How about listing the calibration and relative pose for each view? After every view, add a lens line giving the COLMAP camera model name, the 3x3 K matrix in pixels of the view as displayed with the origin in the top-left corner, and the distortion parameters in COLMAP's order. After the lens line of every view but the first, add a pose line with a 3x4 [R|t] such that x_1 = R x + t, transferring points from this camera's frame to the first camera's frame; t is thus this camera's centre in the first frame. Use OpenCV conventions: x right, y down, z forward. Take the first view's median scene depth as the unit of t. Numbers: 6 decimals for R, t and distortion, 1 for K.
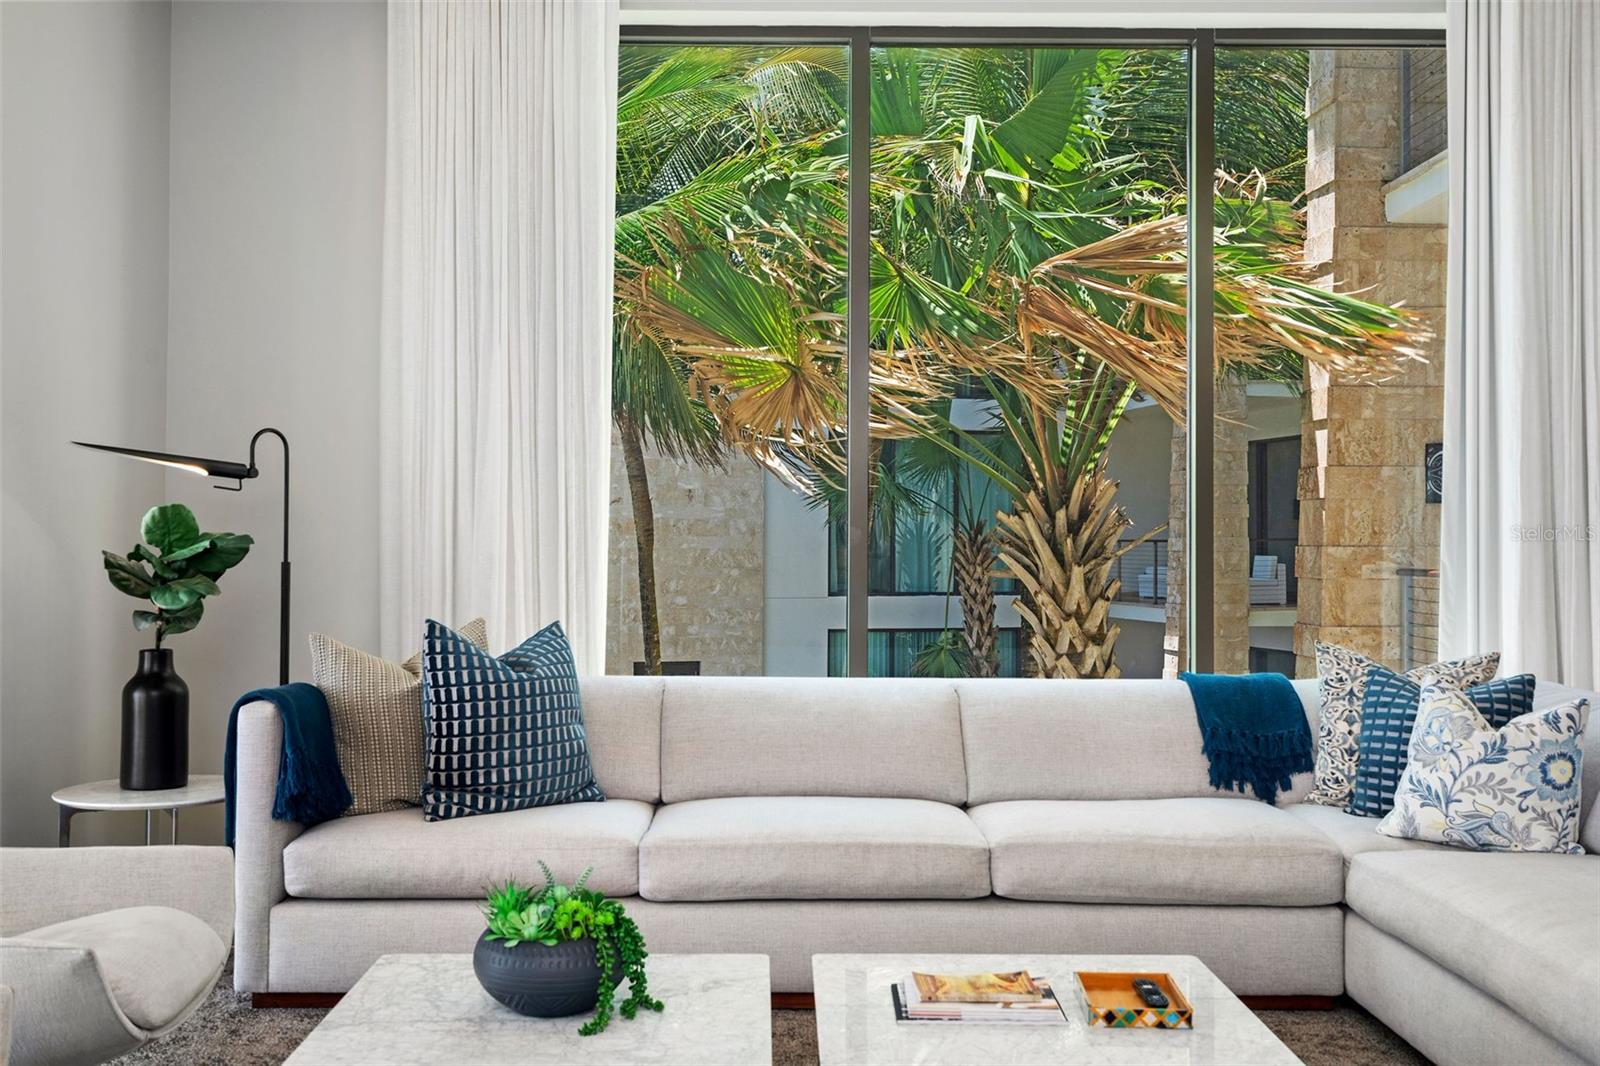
lens RADIAL K [[1558.4, 0, 800.0], [0, 1558.4, 533.0], [0, 0, 1]] dist [-0.012455, -0.007911]
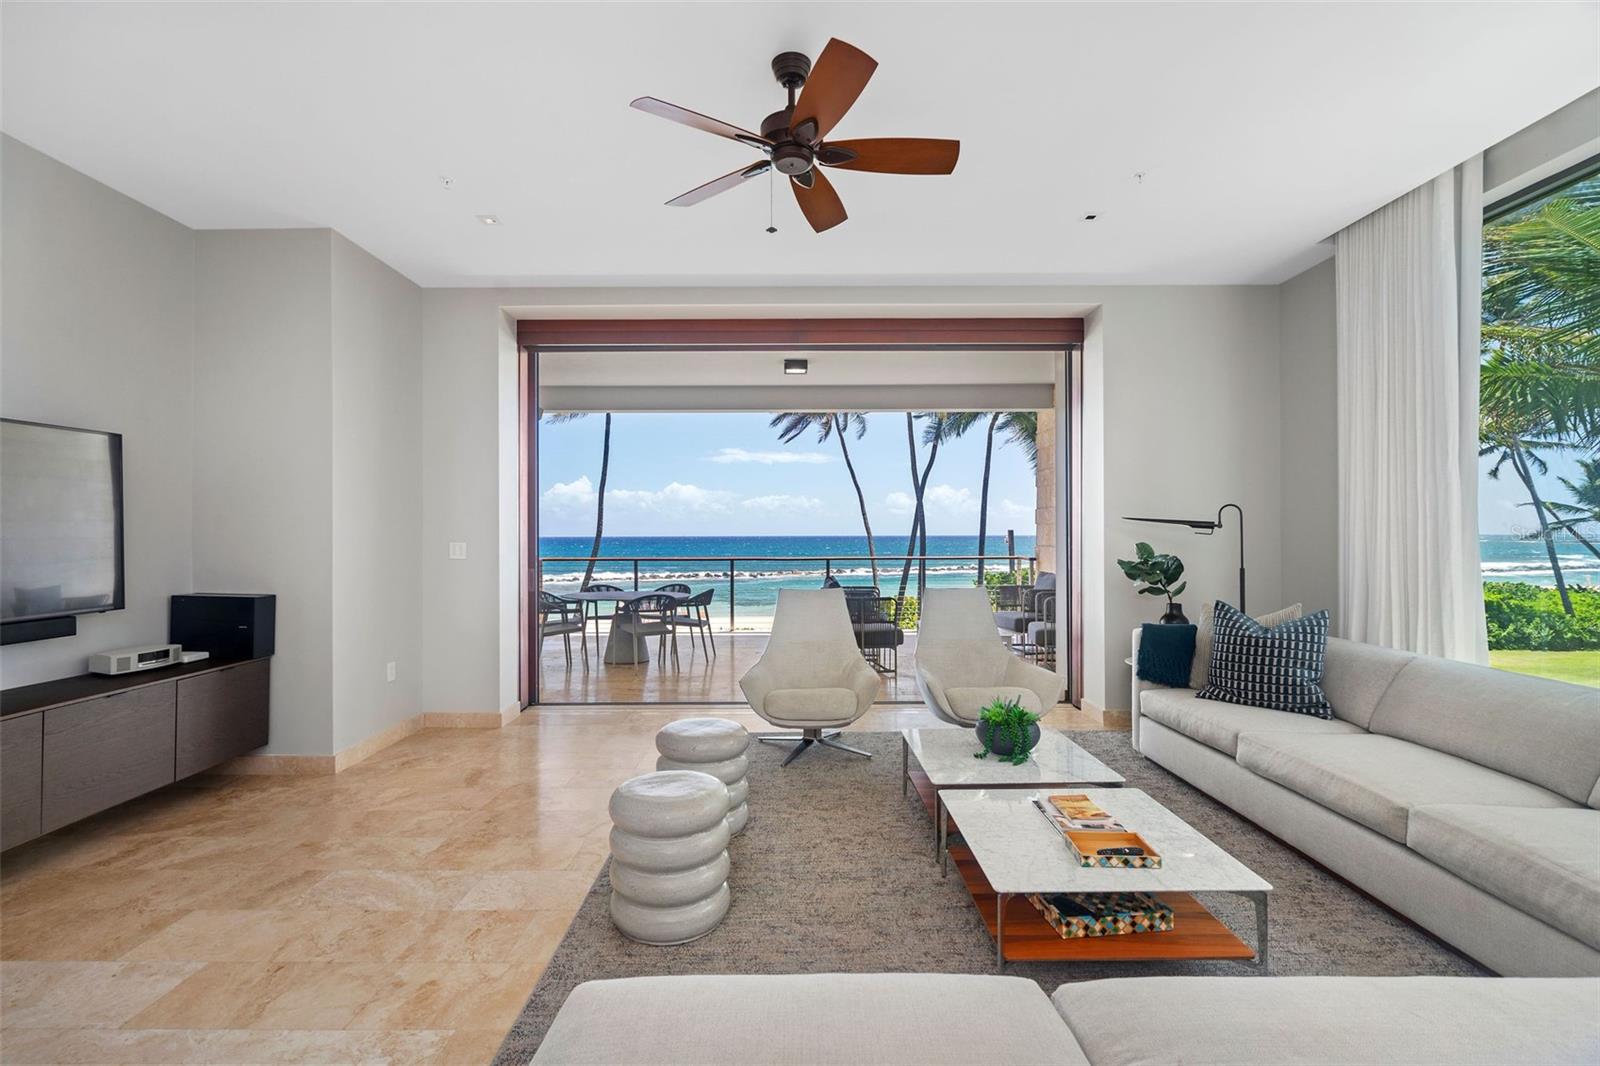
lens RADIAL K [[721.6, 0, 790.2], [0, 721.6, 535.9], [0, 0, 1]] dist [-0.001303, -0.000767]
pose [[-0.021519, -0.001371, -0.999767, 0.664138], [0.010690, 0.999942, -0.001602, -0.029746], [0.999711, -0.010722, -0.021504, 0.443023]]
